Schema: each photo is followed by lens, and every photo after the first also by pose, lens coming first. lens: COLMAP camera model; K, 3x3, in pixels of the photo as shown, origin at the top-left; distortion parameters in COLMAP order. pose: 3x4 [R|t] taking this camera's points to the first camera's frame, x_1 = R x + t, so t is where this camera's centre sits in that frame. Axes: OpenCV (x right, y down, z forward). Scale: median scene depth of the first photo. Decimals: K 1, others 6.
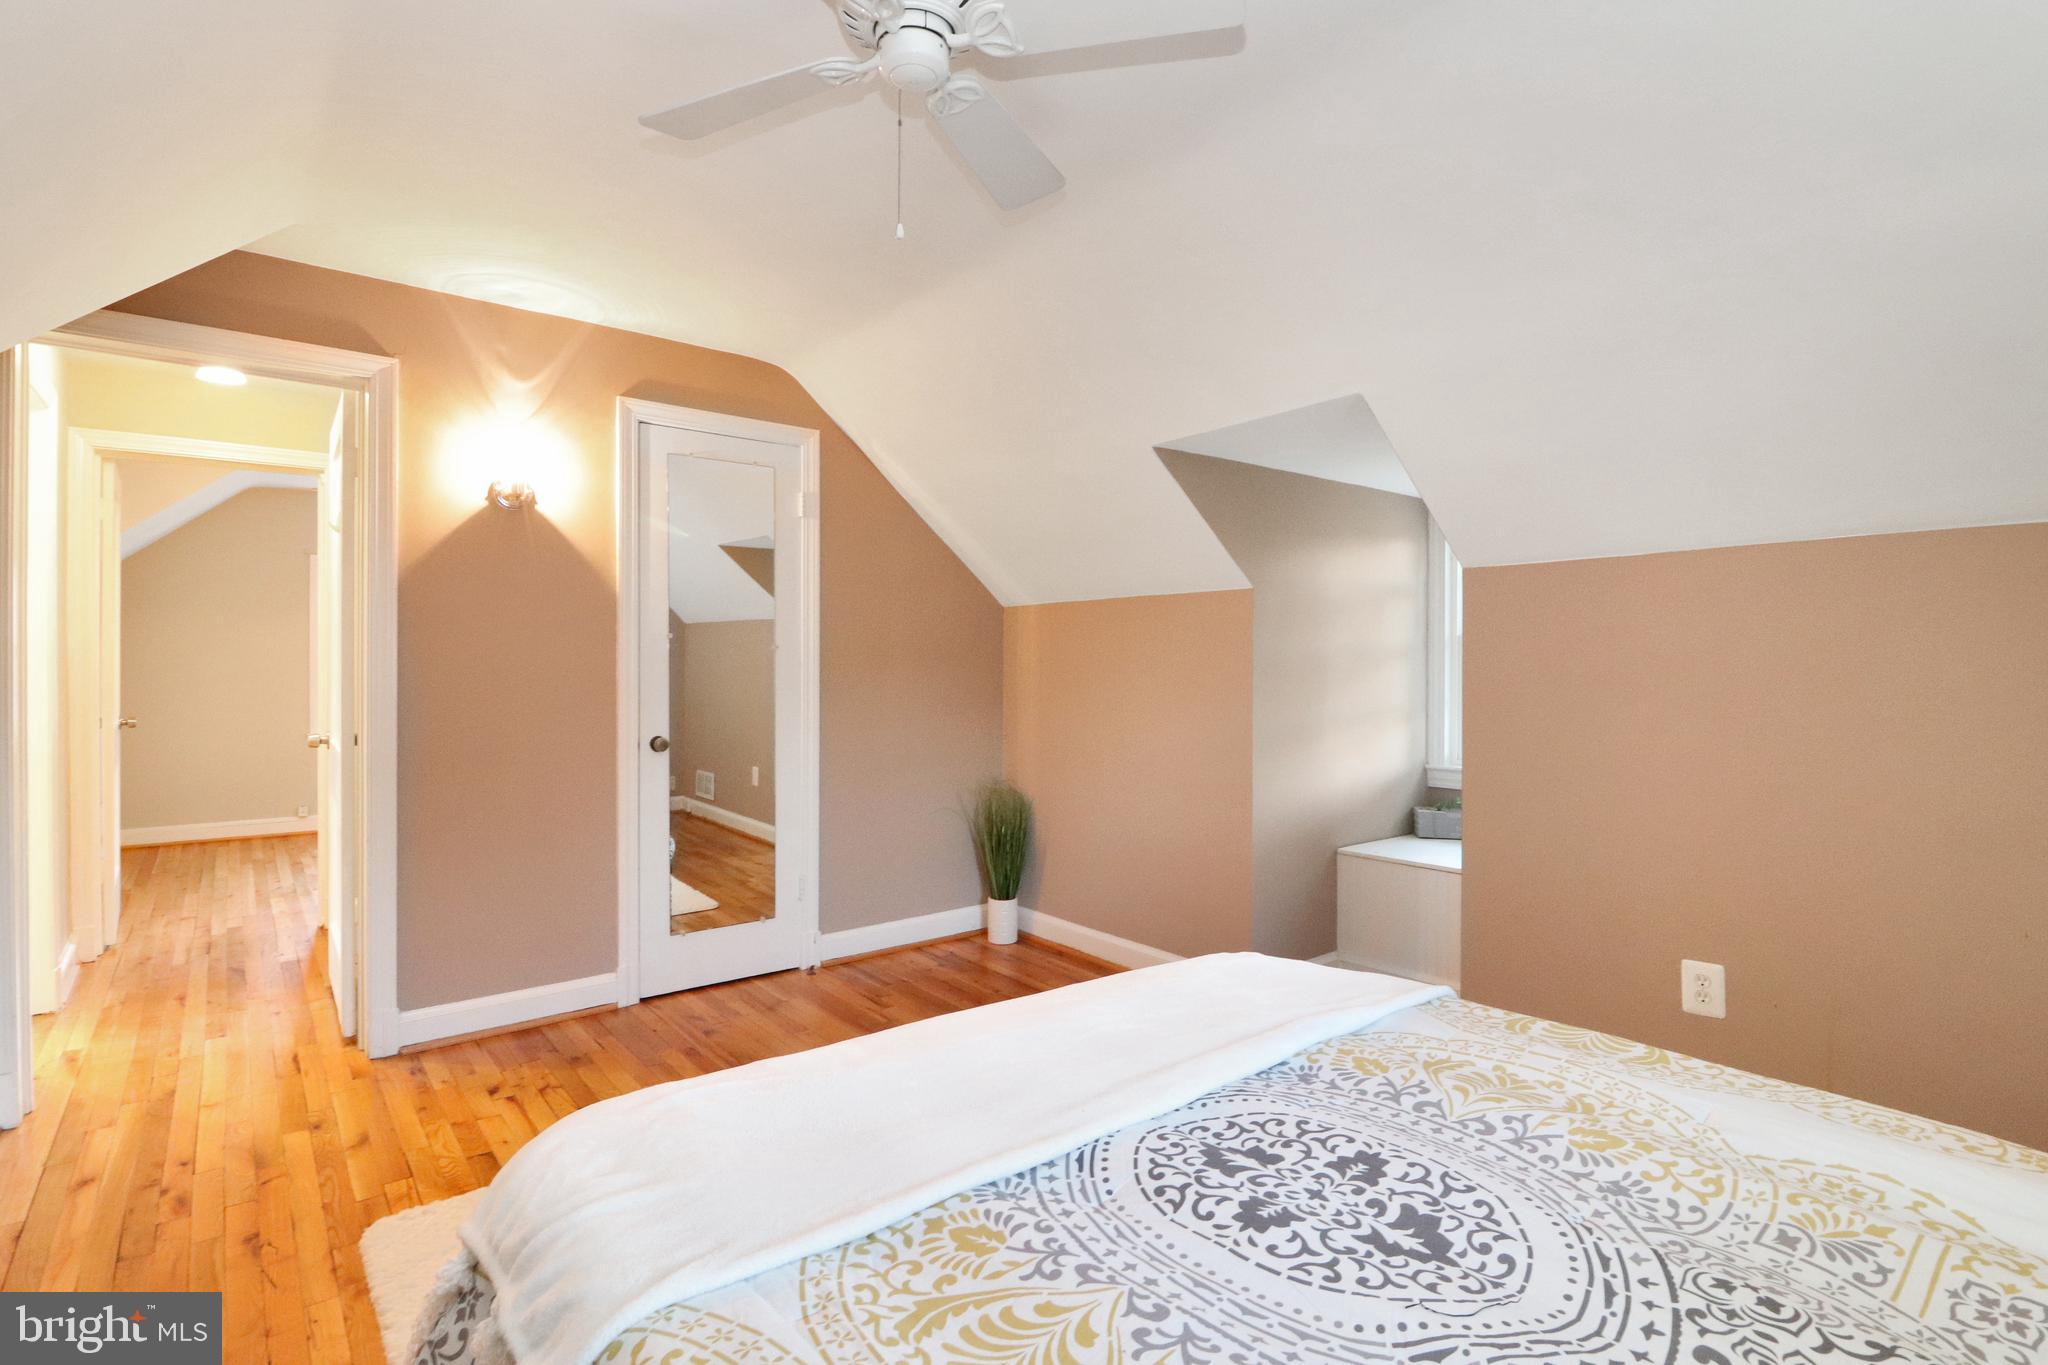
lens RADIAL K [[995.5, 0, 1032.6], [0, 995.5, 680.2], [0, 0, 1]] dist [0.022347, -0.010854]
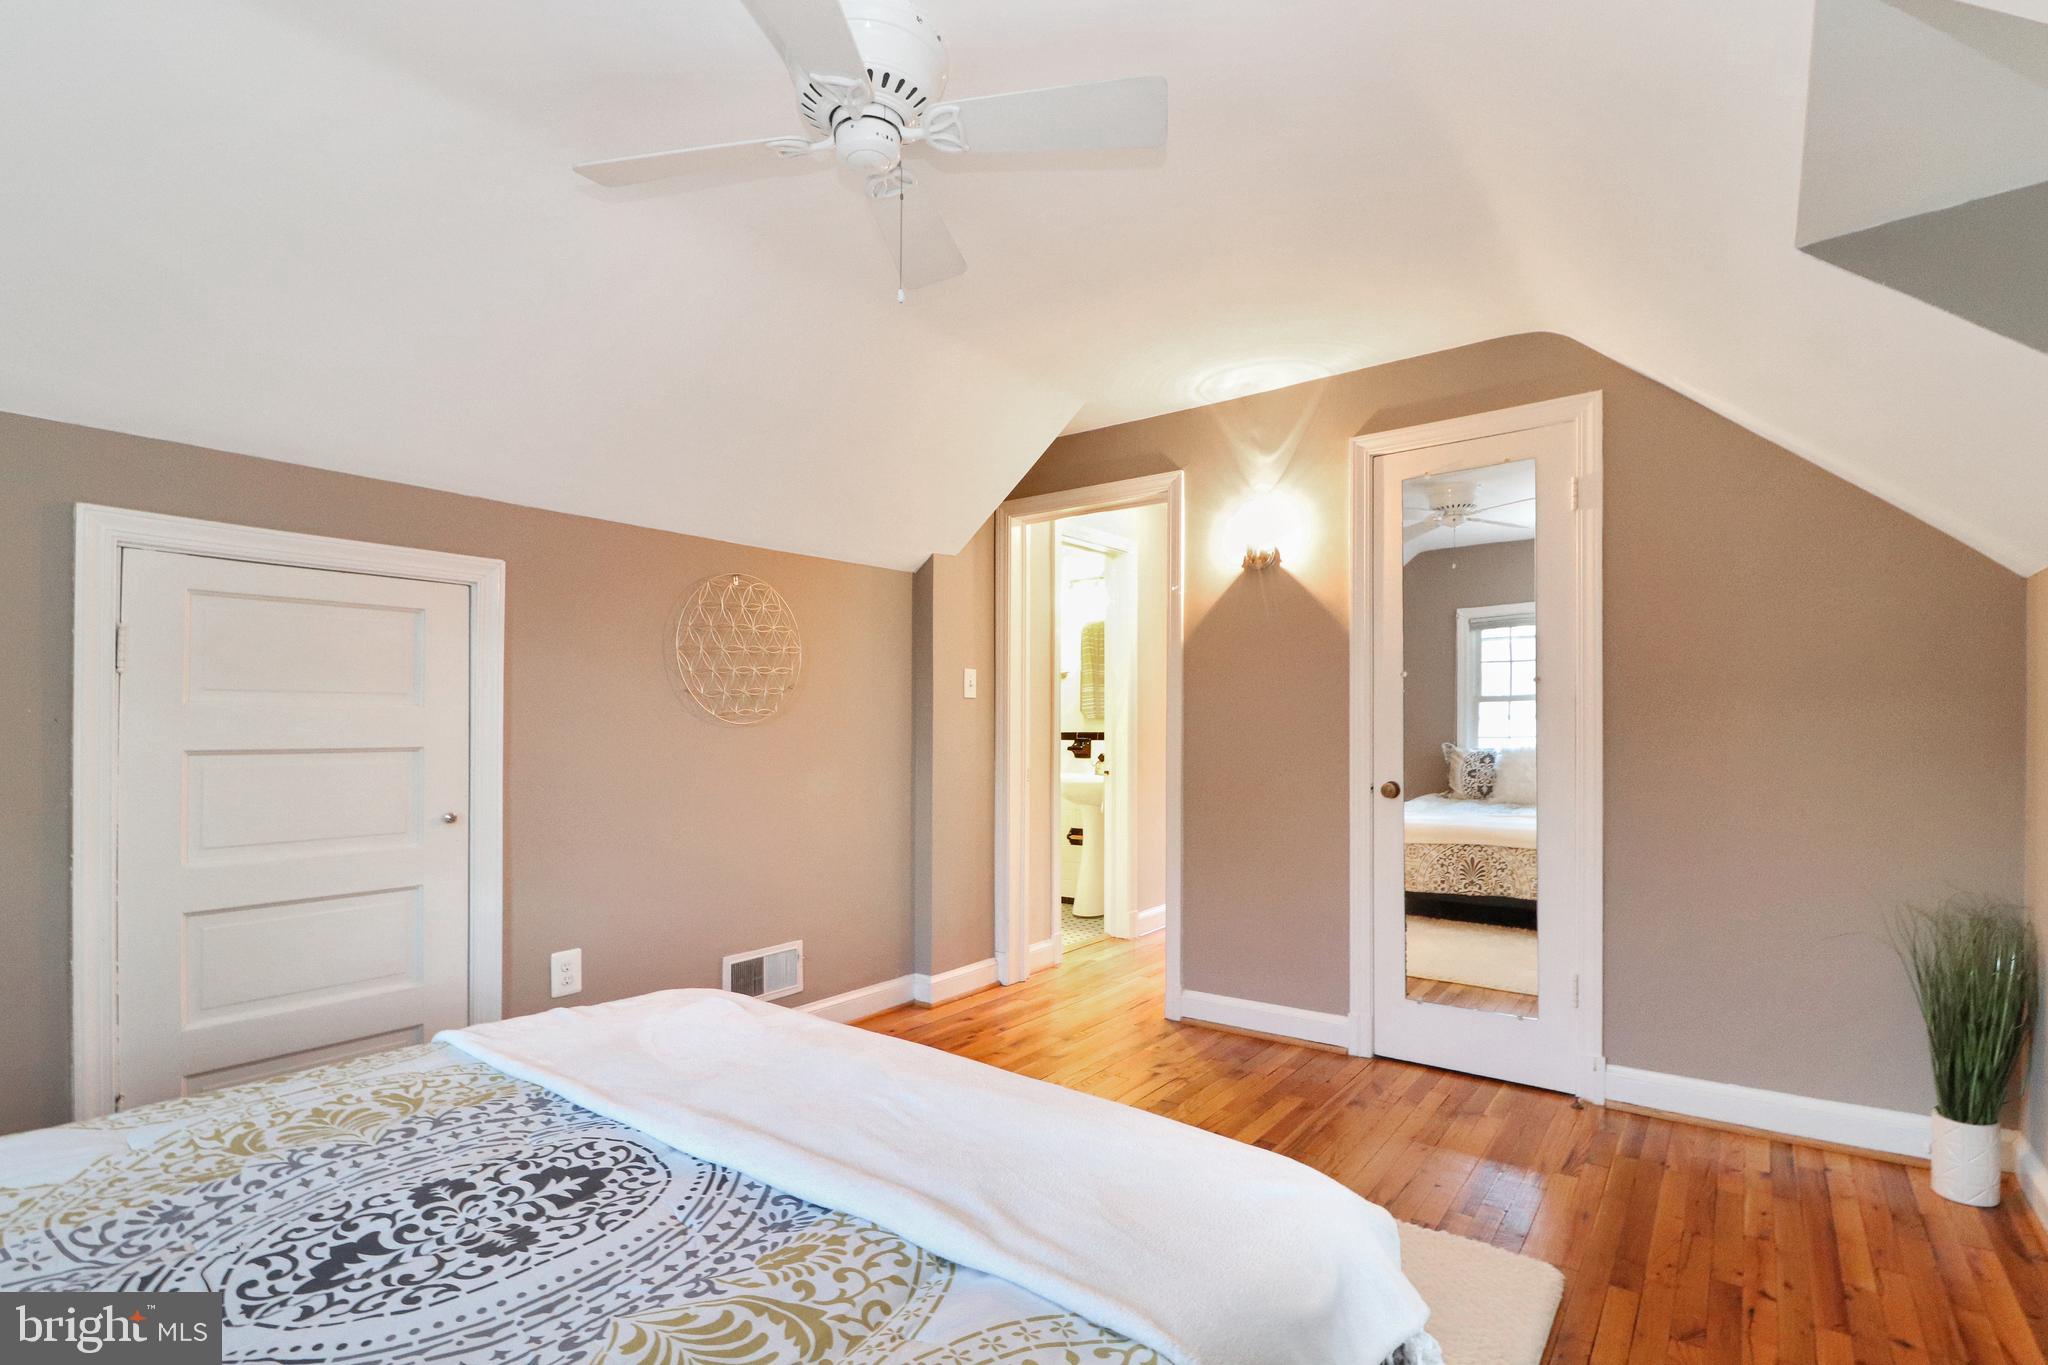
lens RADIAL K [[968.8, 0, 972.8], [0, 968.8, 706.8], [0, 0, 1]] dist [-0.005129, -0.000493]
pose [[0.213741, -0.026836, -0.976522, 0.472149], [-0.003227, 0.999598, -0.028176, 0.013646], [0.976885, 0.009173, 0.213569, 0.455422]]
